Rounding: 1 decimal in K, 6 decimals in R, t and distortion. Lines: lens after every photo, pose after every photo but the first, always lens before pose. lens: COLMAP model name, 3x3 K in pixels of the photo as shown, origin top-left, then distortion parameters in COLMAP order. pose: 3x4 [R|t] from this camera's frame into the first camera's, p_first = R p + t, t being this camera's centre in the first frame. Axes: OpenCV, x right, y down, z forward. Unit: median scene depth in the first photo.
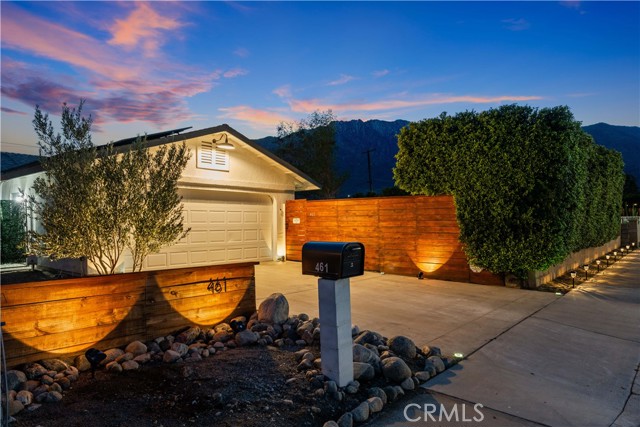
lens RADIAL K [[440.4, 0, 307.7], [0, 440.4, 221.9], [0, 0, 1]] dist [-0.009709, 0.000232]
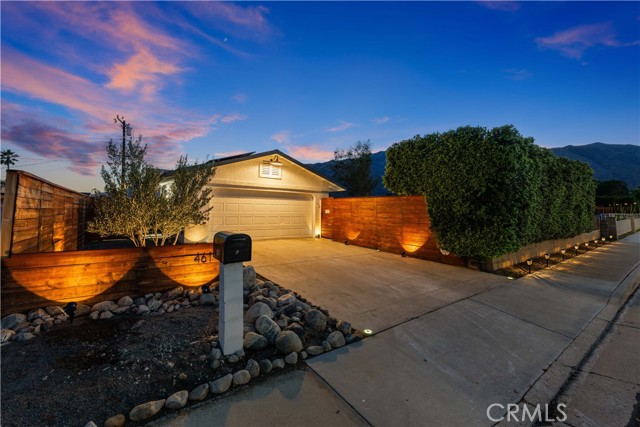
lens RADIAL K [[270.7, 0, 311.2], [0, 270.7, 191.2], [0, 0, 1]] dist [0.003418, 0.000116]
pose [[0.972233, 0.003939, -0.233983, 0.190429], [-0.020250, 0.997524, -0.067348, -0.011297], [0.233138, 0.070217, 0.969905, 0.120069]]
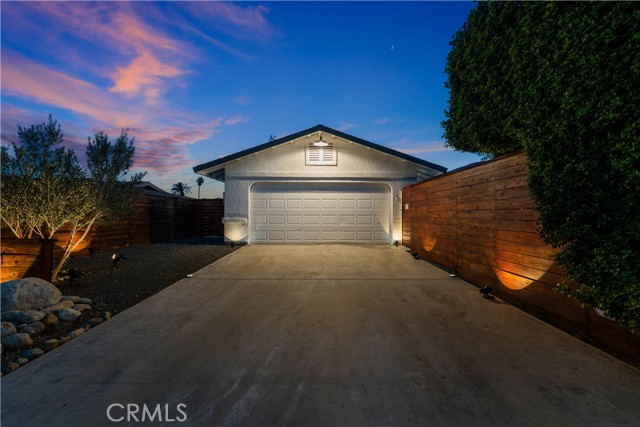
lens RADIAL K [[256.1, 0, 320.0], [0, 256.1, 213.5], [0, 0, 1]] dist [0.000650, -0.000031]
pose [[0.649355, 0.005053, -0.760469, 0.402787], [-0.007362, 0.999973, 0.000357, 0.019979], [0.760450, 0.005367, 0.649374, 0.661105]]
